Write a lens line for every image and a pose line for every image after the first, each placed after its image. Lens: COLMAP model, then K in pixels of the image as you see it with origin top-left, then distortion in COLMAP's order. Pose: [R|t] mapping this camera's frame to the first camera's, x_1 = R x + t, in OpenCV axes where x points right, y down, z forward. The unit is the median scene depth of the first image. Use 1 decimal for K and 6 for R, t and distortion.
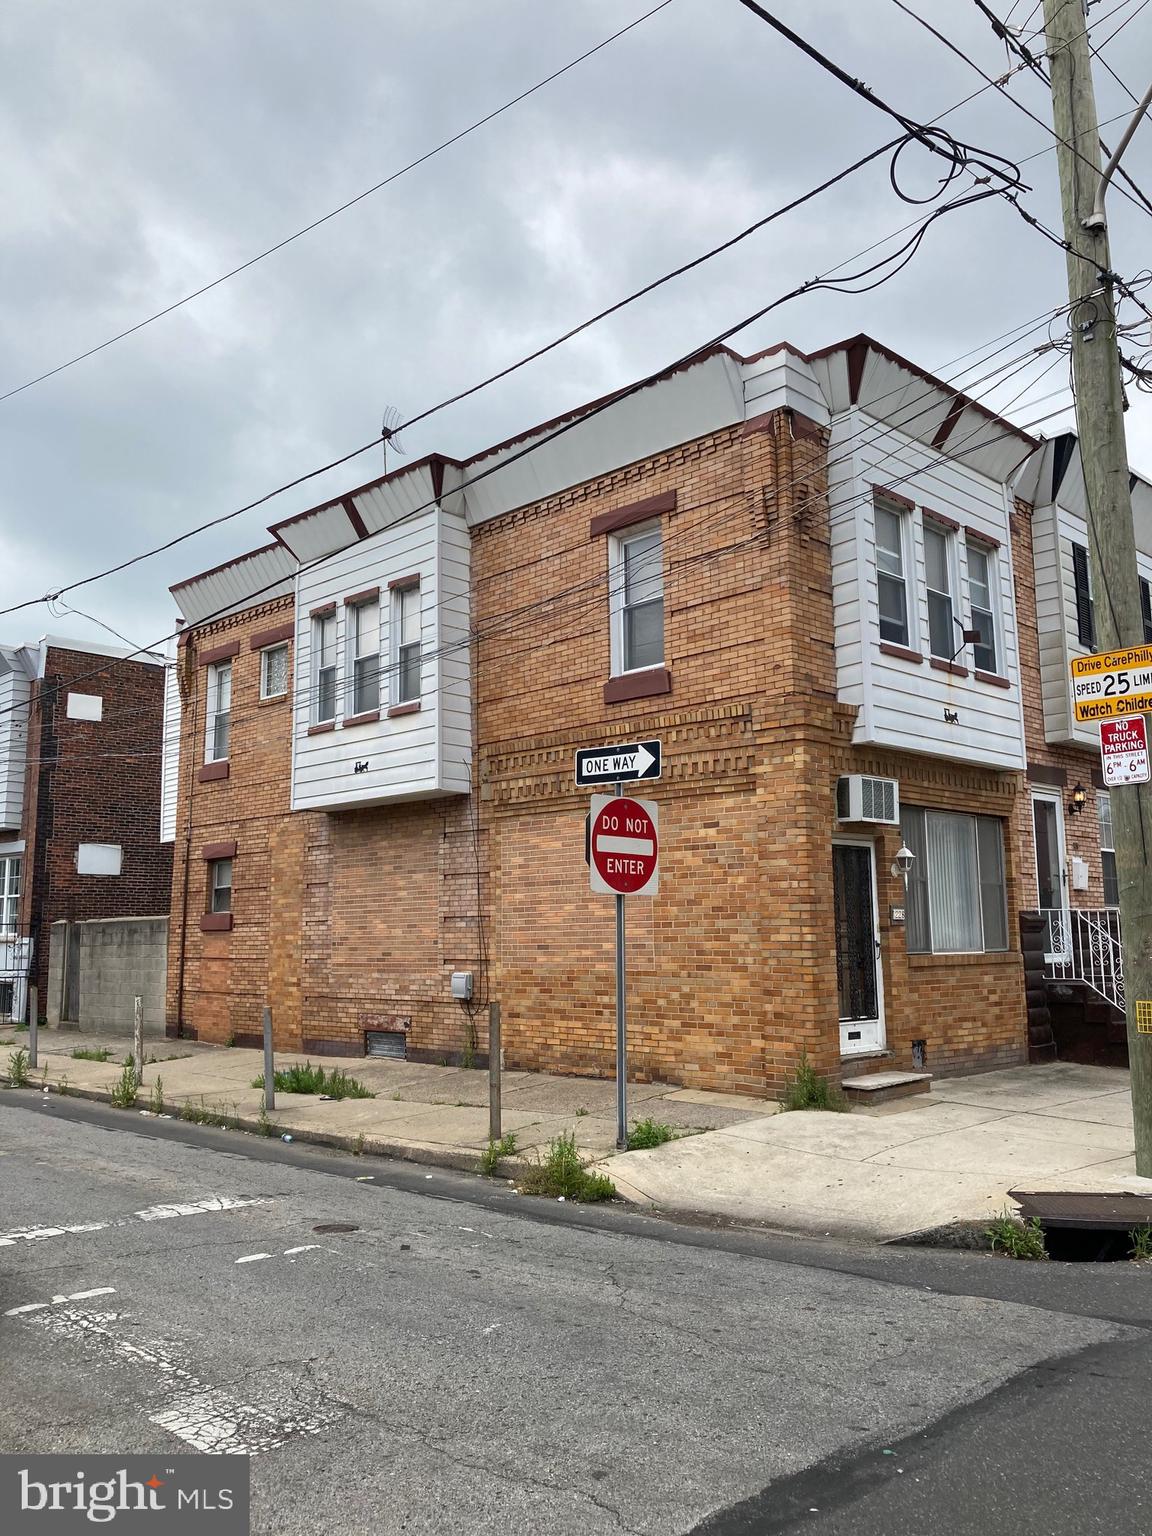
lens RADIAL K [[1257.2, 0, 573.3], [0, 1257.2, 771.6], [0, 0, 1]] dist [0.061960, -0.052334]
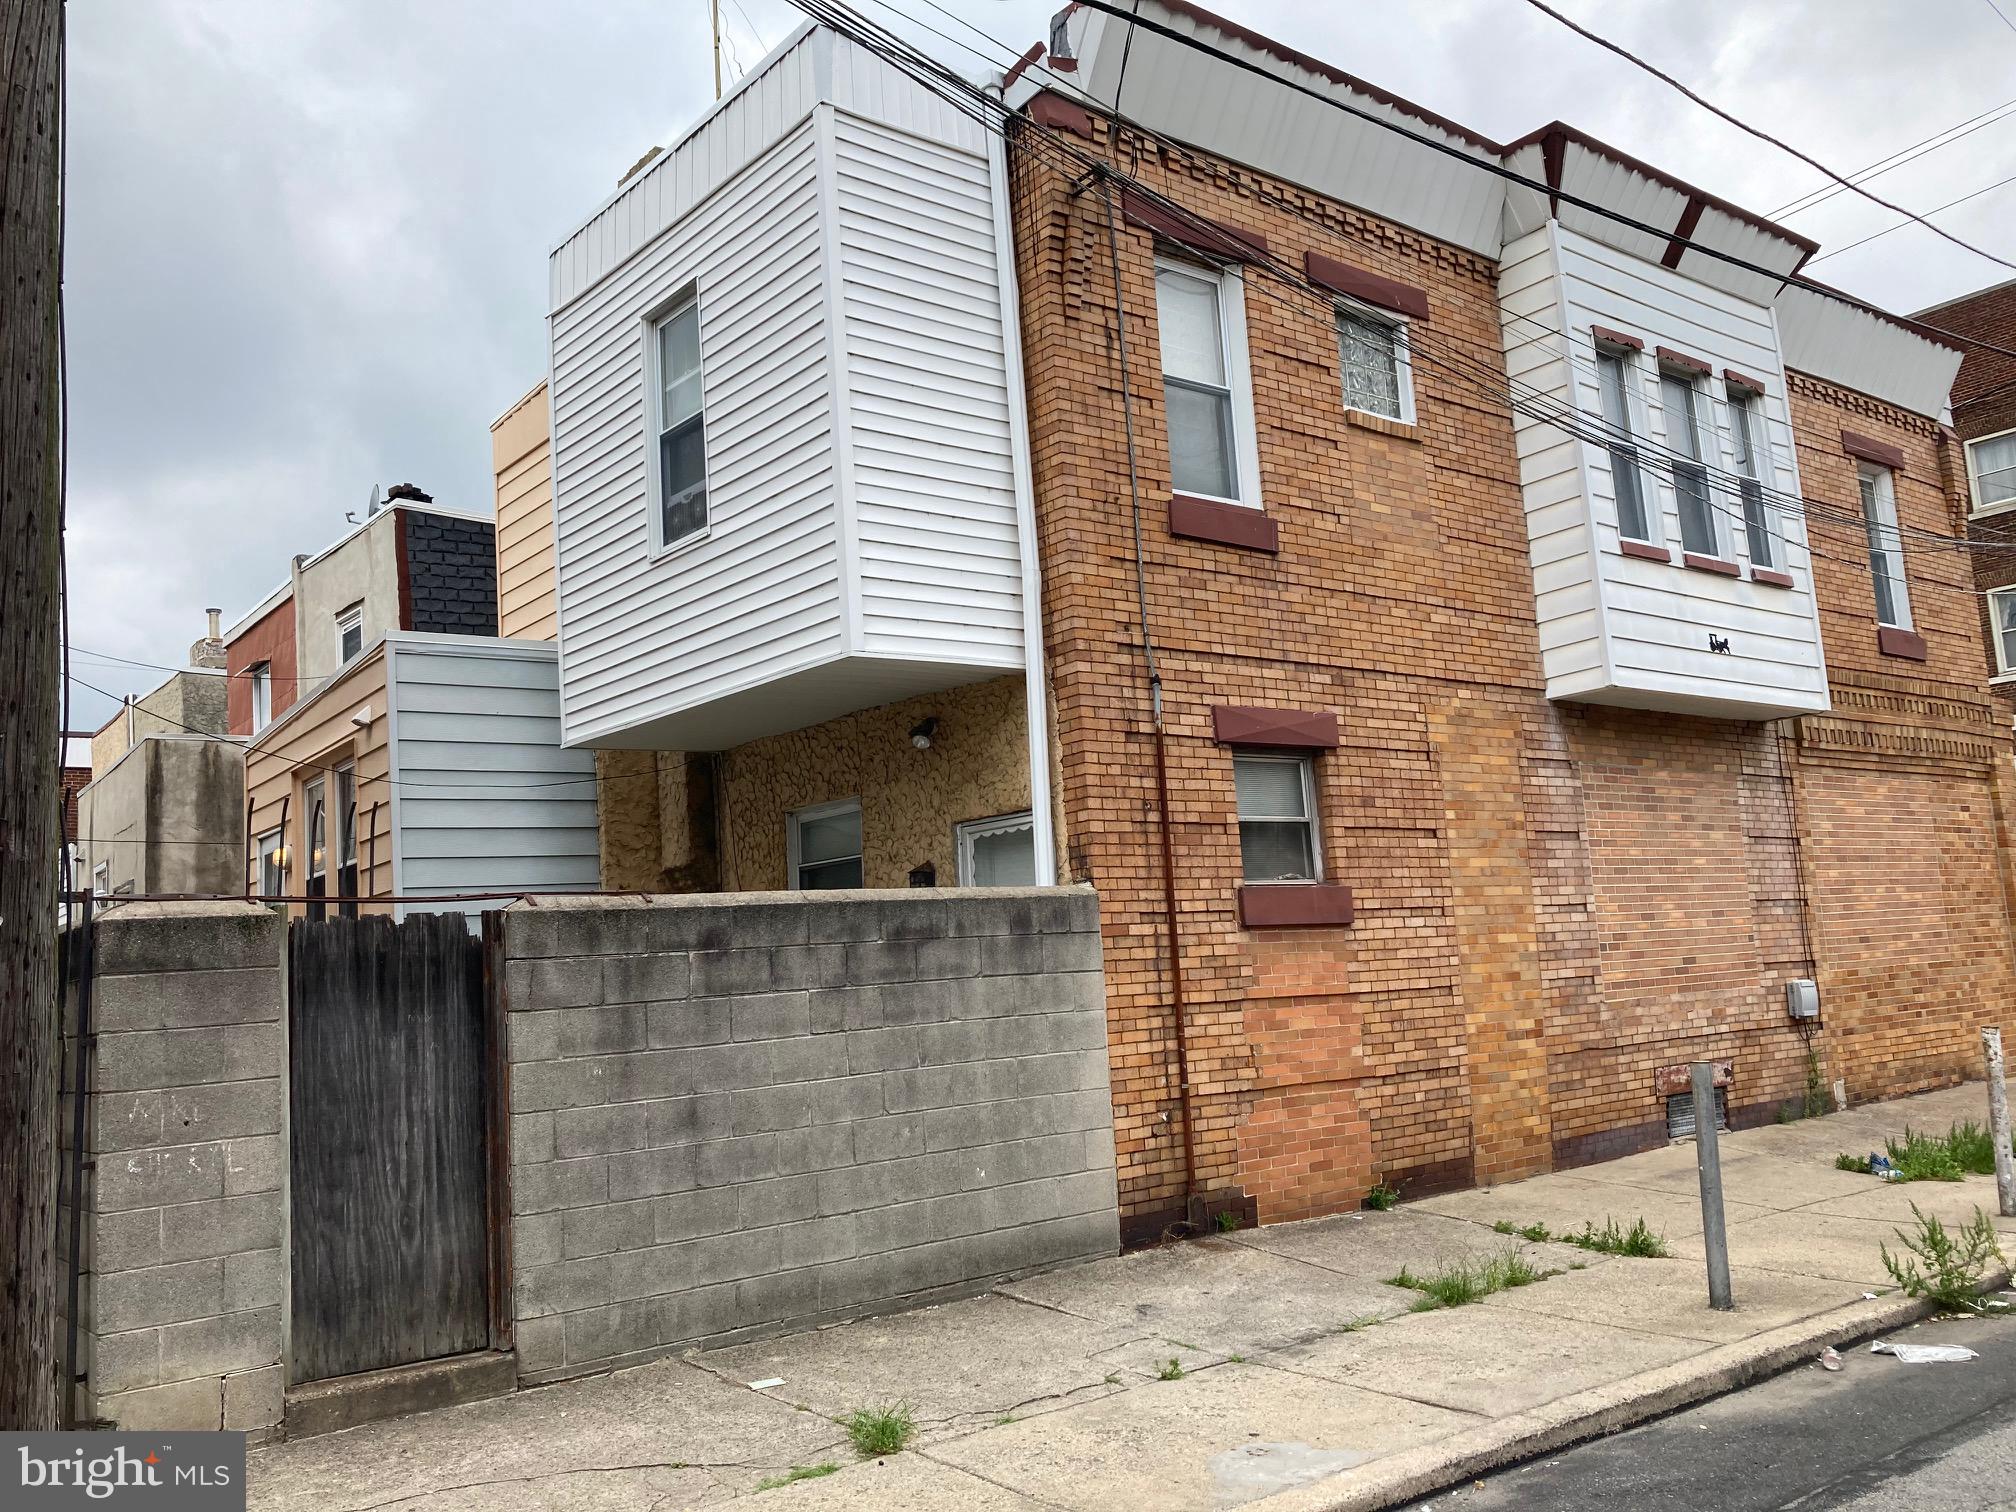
lens RADIAL K [[1650.1, 0, 1013.8], [0, 1650.1, 748.0], [0, 0, 1]] dist [0.061960, -0.052334]
pose [[0.087601, 0.143978, 0.985696, -0.851144], [-0.073287, 0.987750, -0.137765, 0.156338], [-0.993456, -0.060170, 0.097080, 1.097971]]
